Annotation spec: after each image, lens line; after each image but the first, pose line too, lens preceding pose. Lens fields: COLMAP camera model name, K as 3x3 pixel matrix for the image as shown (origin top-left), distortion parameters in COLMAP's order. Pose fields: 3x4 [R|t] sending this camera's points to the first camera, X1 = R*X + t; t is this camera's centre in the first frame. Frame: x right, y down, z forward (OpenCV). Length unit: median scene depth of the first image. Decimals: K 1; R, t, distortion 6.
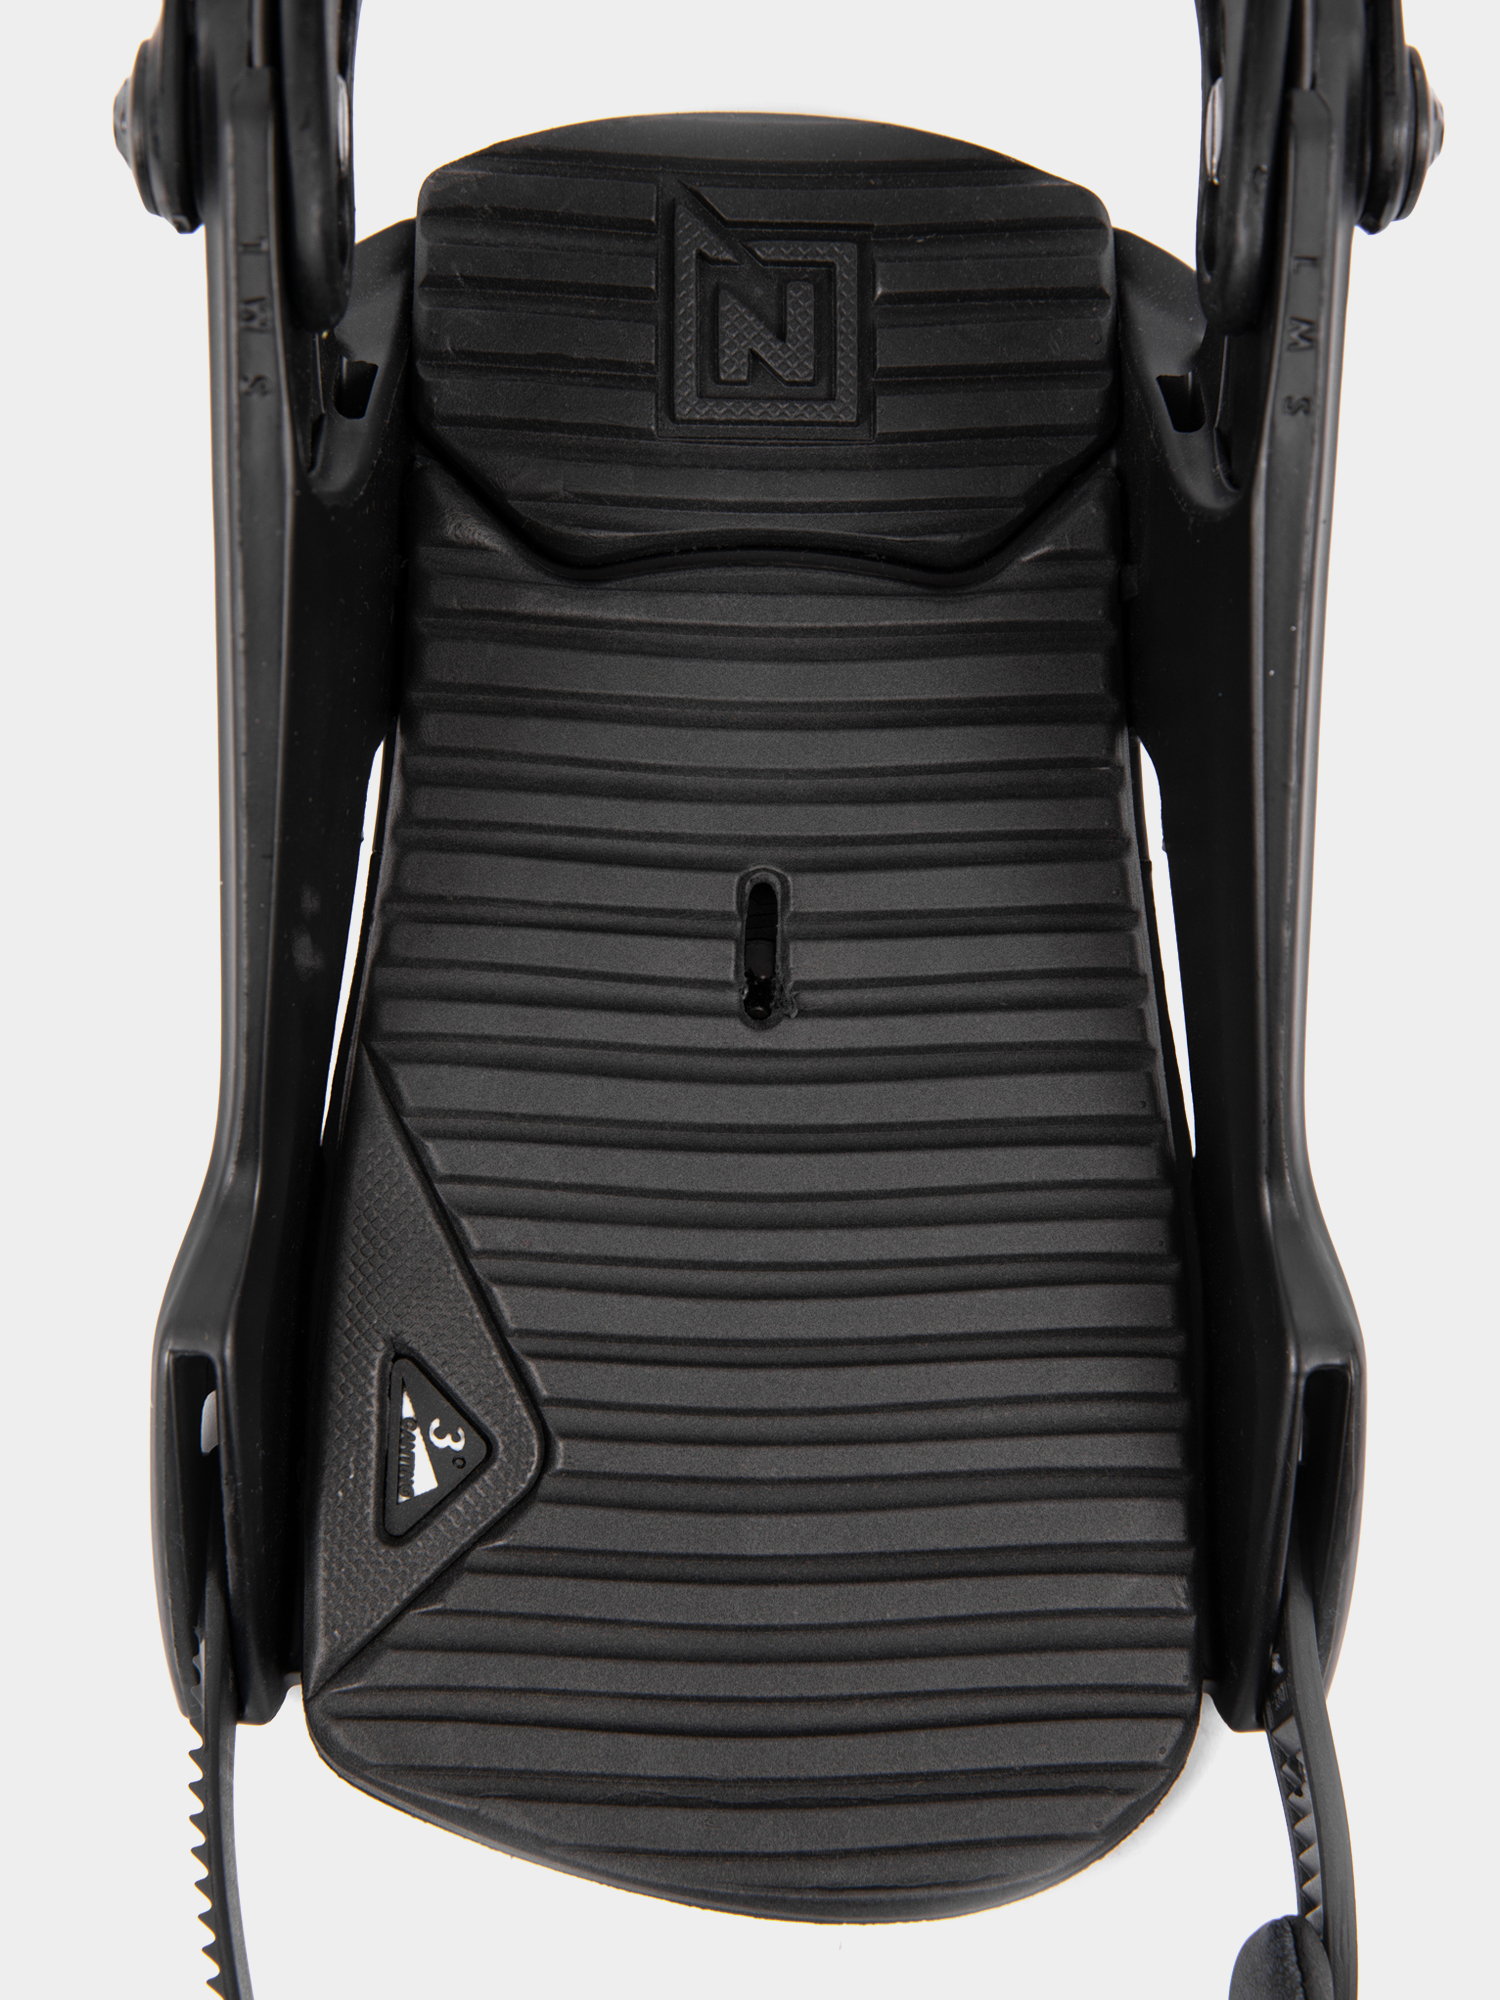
lens RADIAL K [[2834.2, 0, 752.7], [0, 2834.2, 1004.9], [0, 0, 1]] dist [-0.148920, 0.000000]
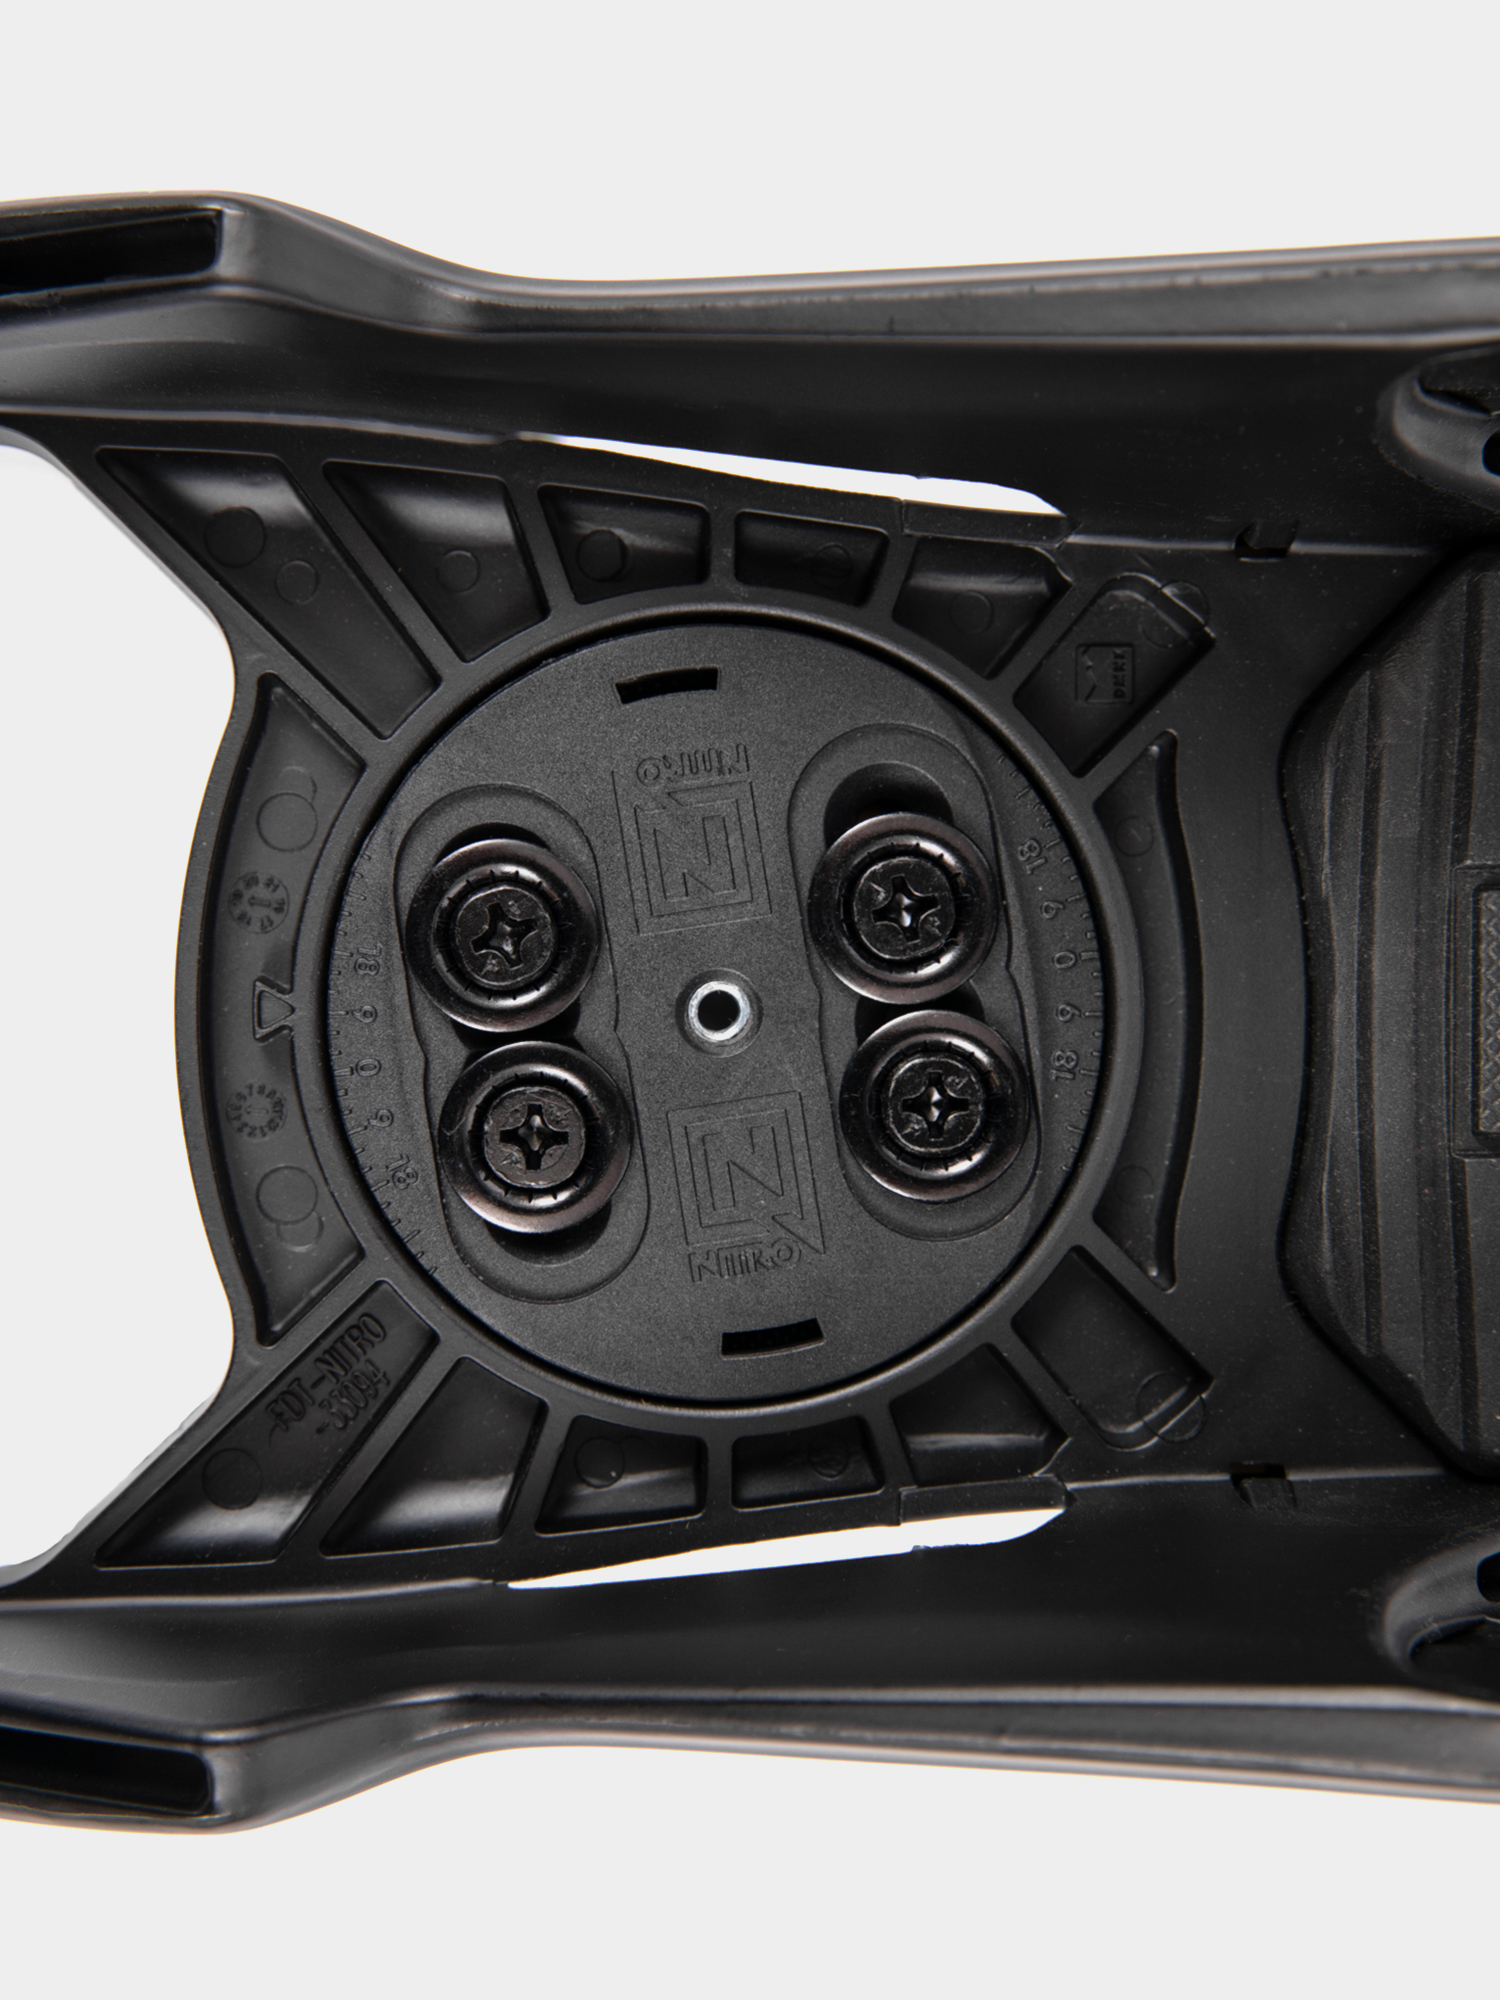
lens RADIAL K [[2834.2, 0, 755.8], [0, 2834.2, 996.0], [0, 0, 1]] dist [-0.148920, 0.000000]
pose [[0.008434, 0.999885, -0.012565, 0.008988], [-0.999933, 0.008532, 0.007781, -0.021032], [0.007888, 0.012499, 0.999891, 0.266824]]
